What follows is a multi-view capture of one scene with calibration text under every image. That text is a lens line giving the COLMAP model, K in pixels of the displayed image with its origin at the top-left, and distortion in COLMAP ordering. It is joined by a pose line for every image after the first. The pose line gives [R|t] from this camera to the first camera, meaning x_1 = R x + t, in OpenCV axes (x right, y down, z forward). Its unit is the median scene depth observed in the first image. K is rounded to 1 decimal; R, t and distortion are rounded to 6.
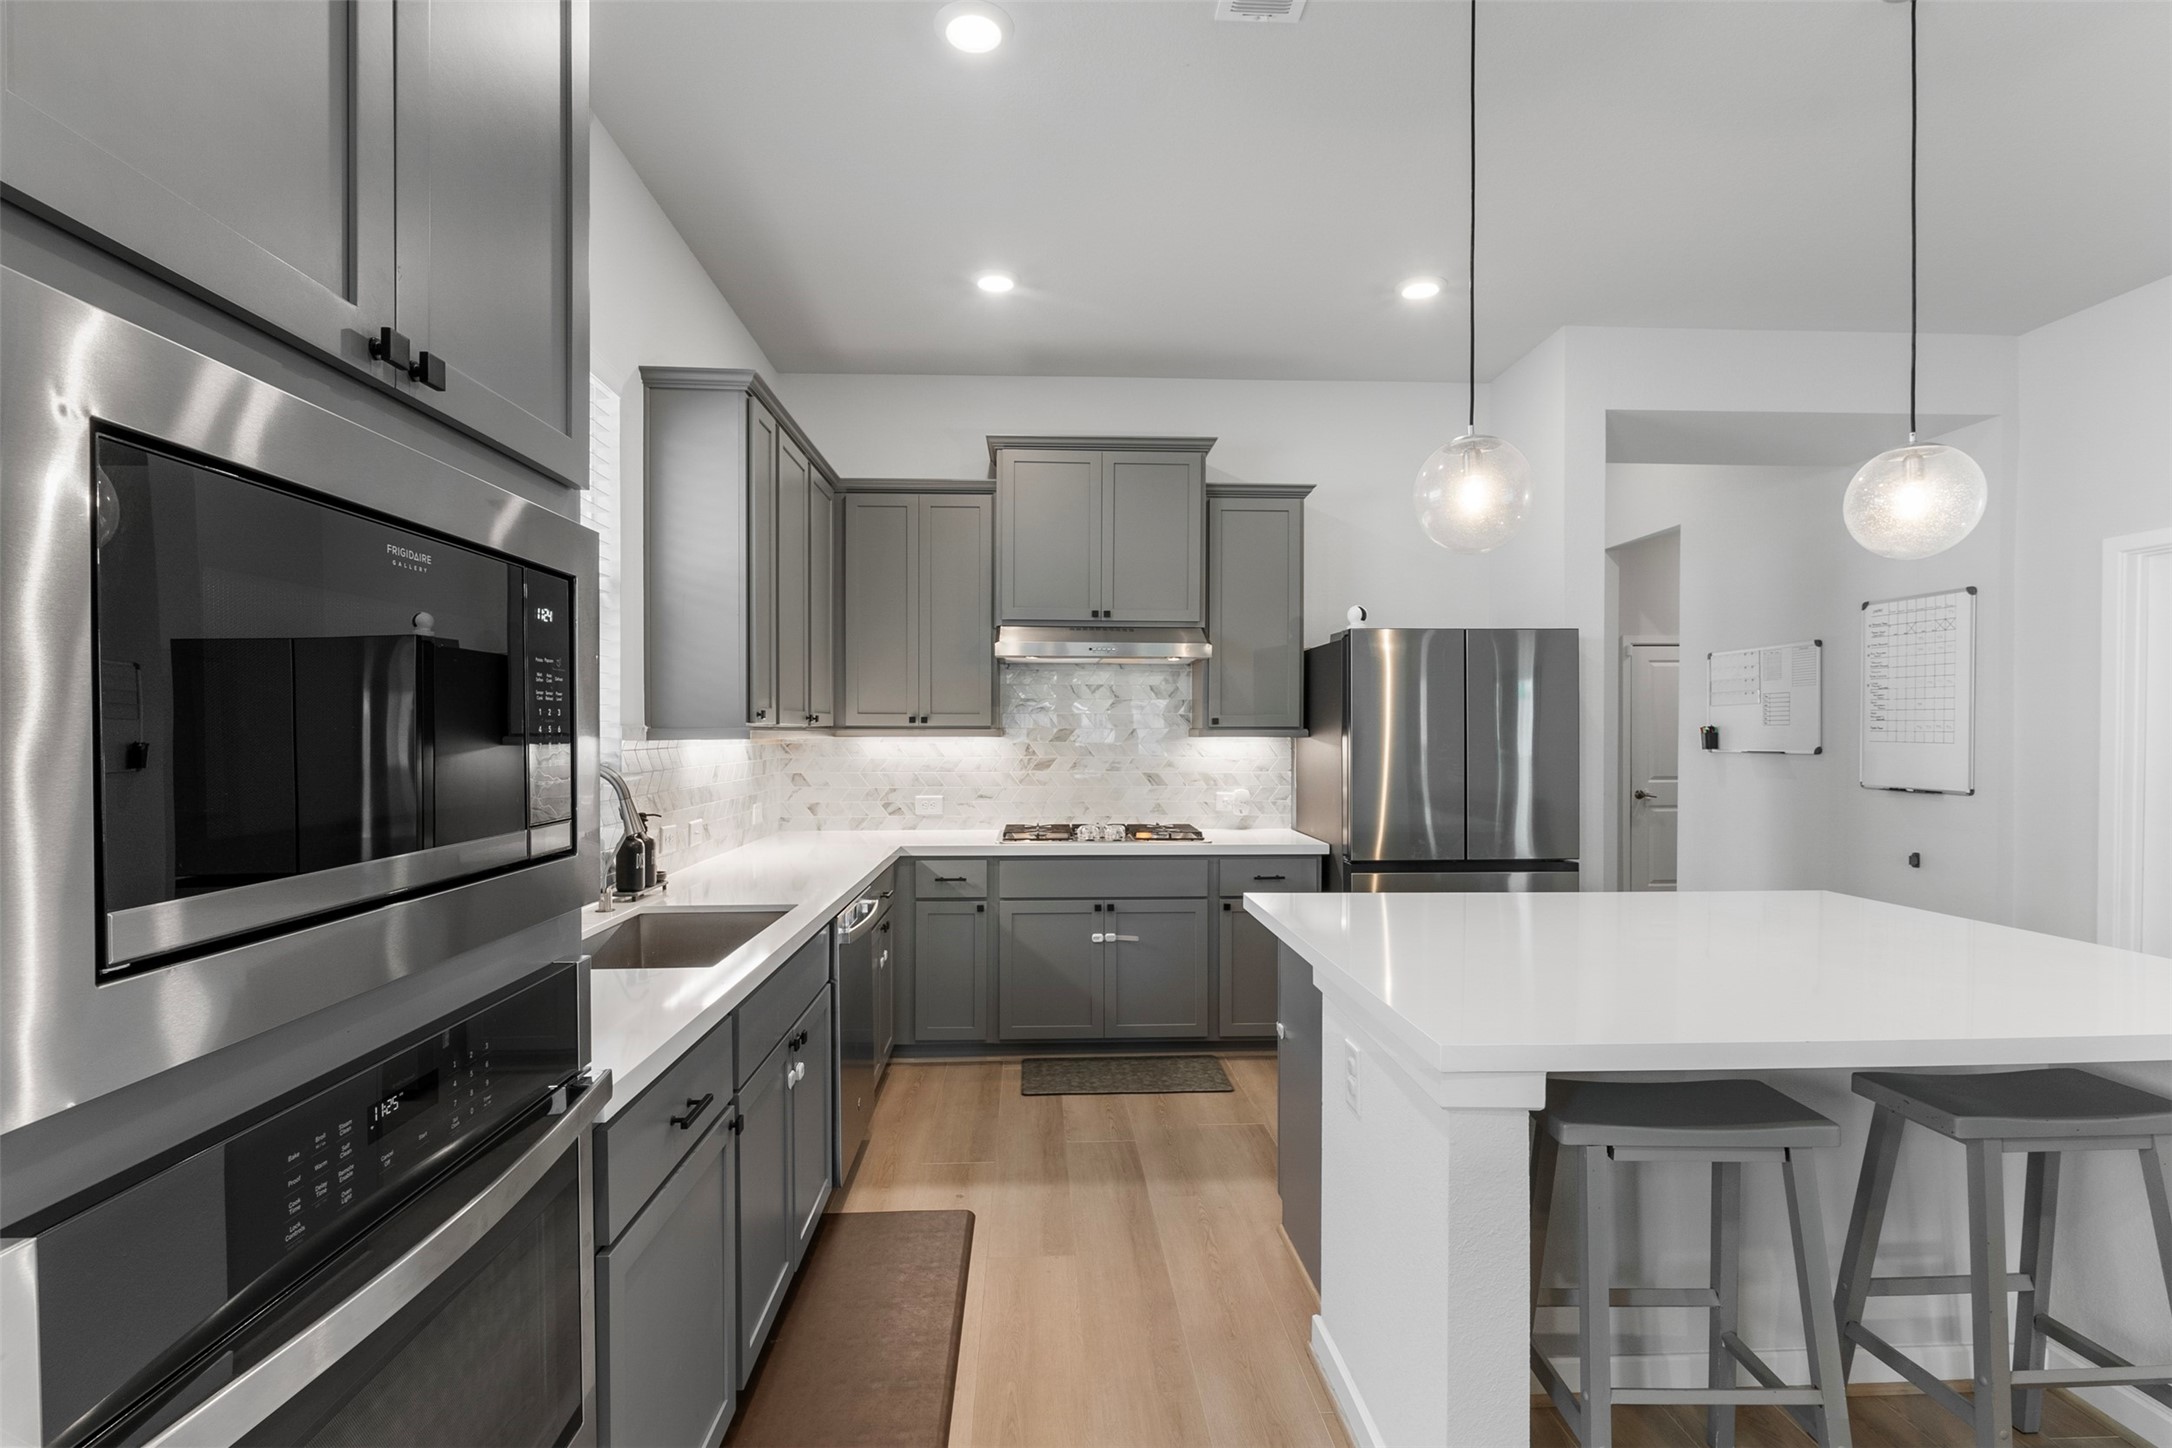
lens RADIAL K [[1031.6, 0, 1086.0], [0, 1031.6, 724.0], [0, 0, 1]] dist [-0.001037, -0.000059]
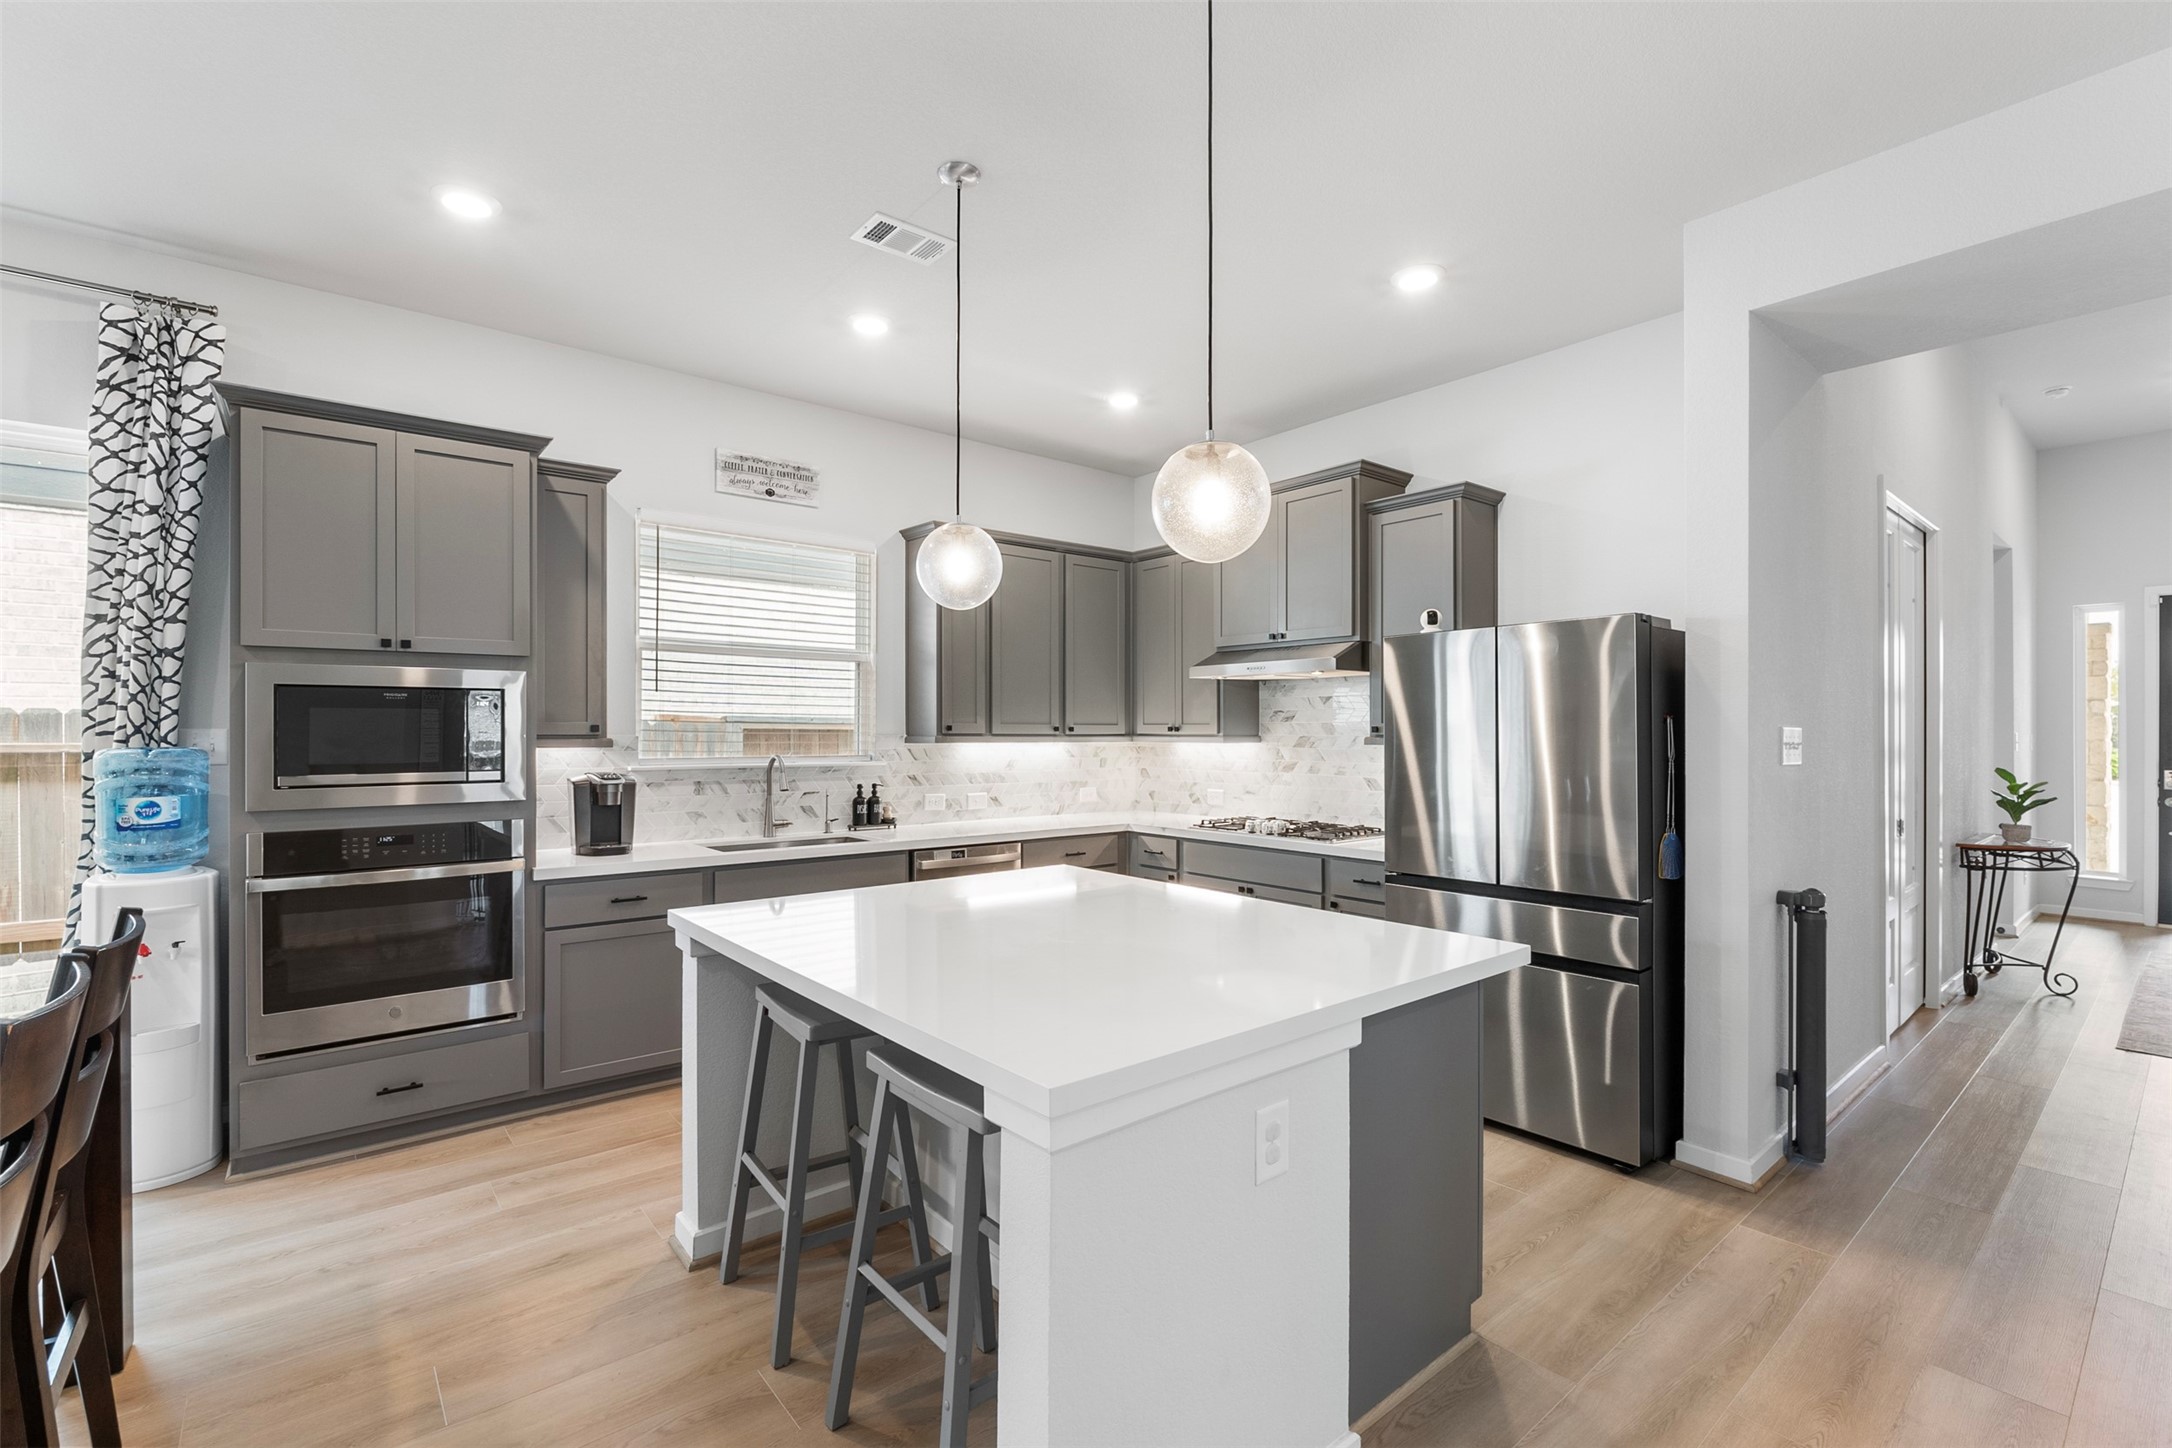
lens RADIAL K [[953.2, 0, 1086.0], [0, 953.2, 724.0], [0, 0, 1]] dist [-0.002122, -0.000218]
pose [[0.596580, -0.007814, -0.802515, 0.730598], [0.003166, 0.999968, -0.007383, -0.002007], [0.802547, 0.001864, 0.596586, 0.197596]]
